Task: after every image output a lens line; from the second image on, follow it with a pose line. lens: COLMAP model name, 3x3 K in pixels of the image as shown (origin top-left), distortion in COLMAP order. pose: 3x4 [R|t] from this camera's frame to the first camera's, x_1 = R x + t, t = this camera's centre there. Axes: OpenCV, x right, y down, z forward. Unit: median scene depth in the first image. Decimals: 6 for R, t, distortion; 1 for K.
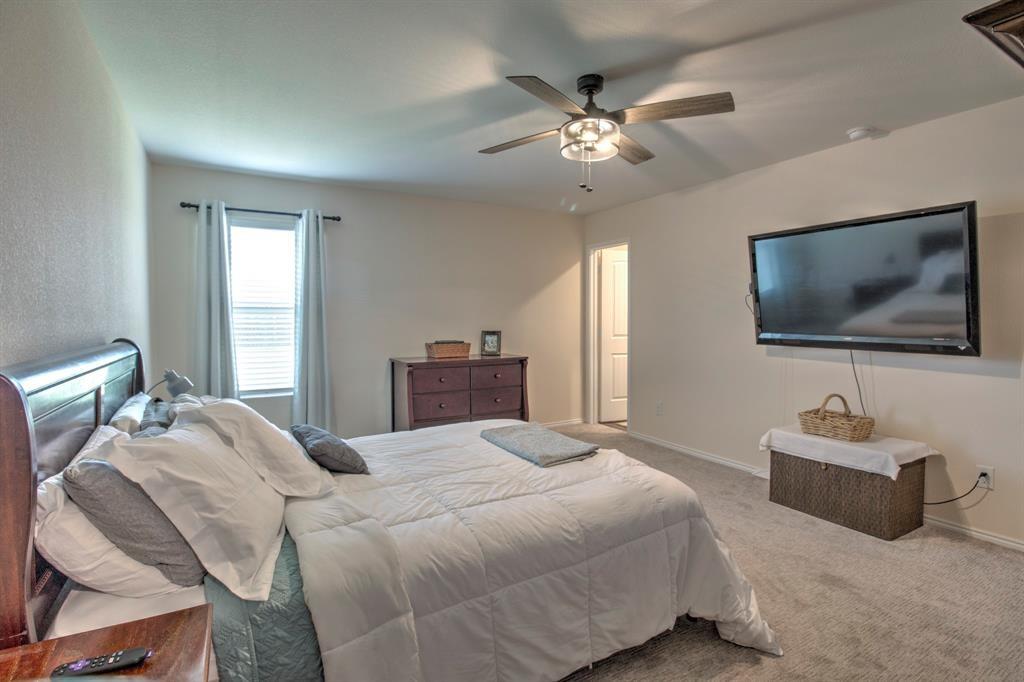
lens RADIAL K [[495.6, 0, 522.7], [0, 495.6, 336.4], [0, 0, 1]] dist [-0.003518, -0.014238]
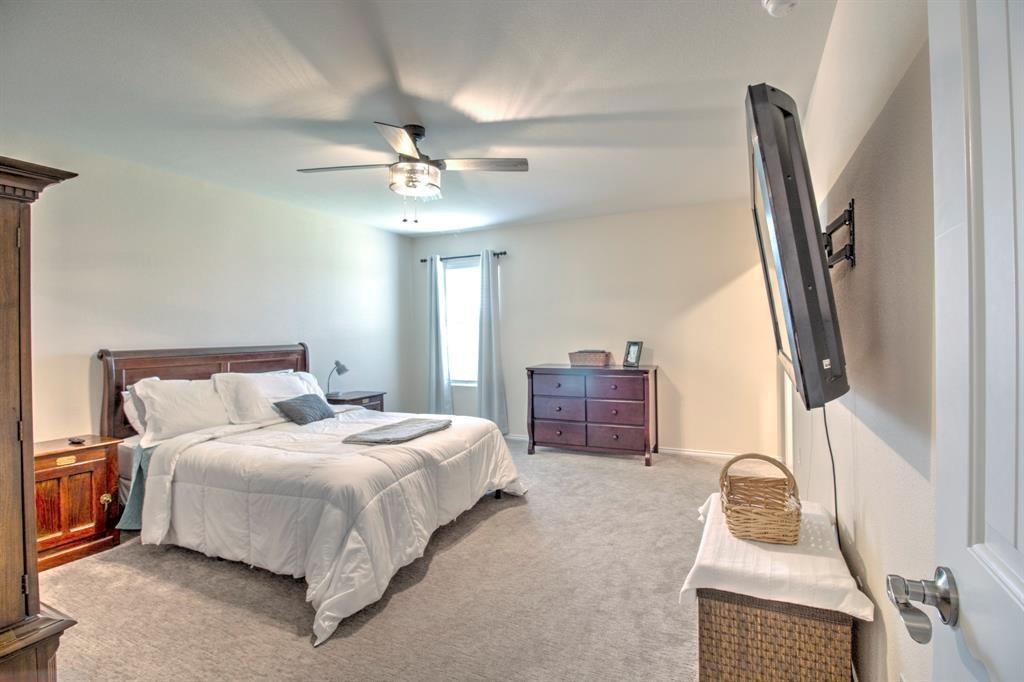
lens RADIAL K [[495.6, 0, 516.9], [0, 495.6, 336.3], [0, 0, 1]] dist [-0.003518, -0.014238]
pose [[0.558754, 0.000411, -0.829333, 0.680476], [-0.012891, 0.999883, -0.008189, -0.010804], [0.829233, 0.015267, 0.558695, 0.302433]]
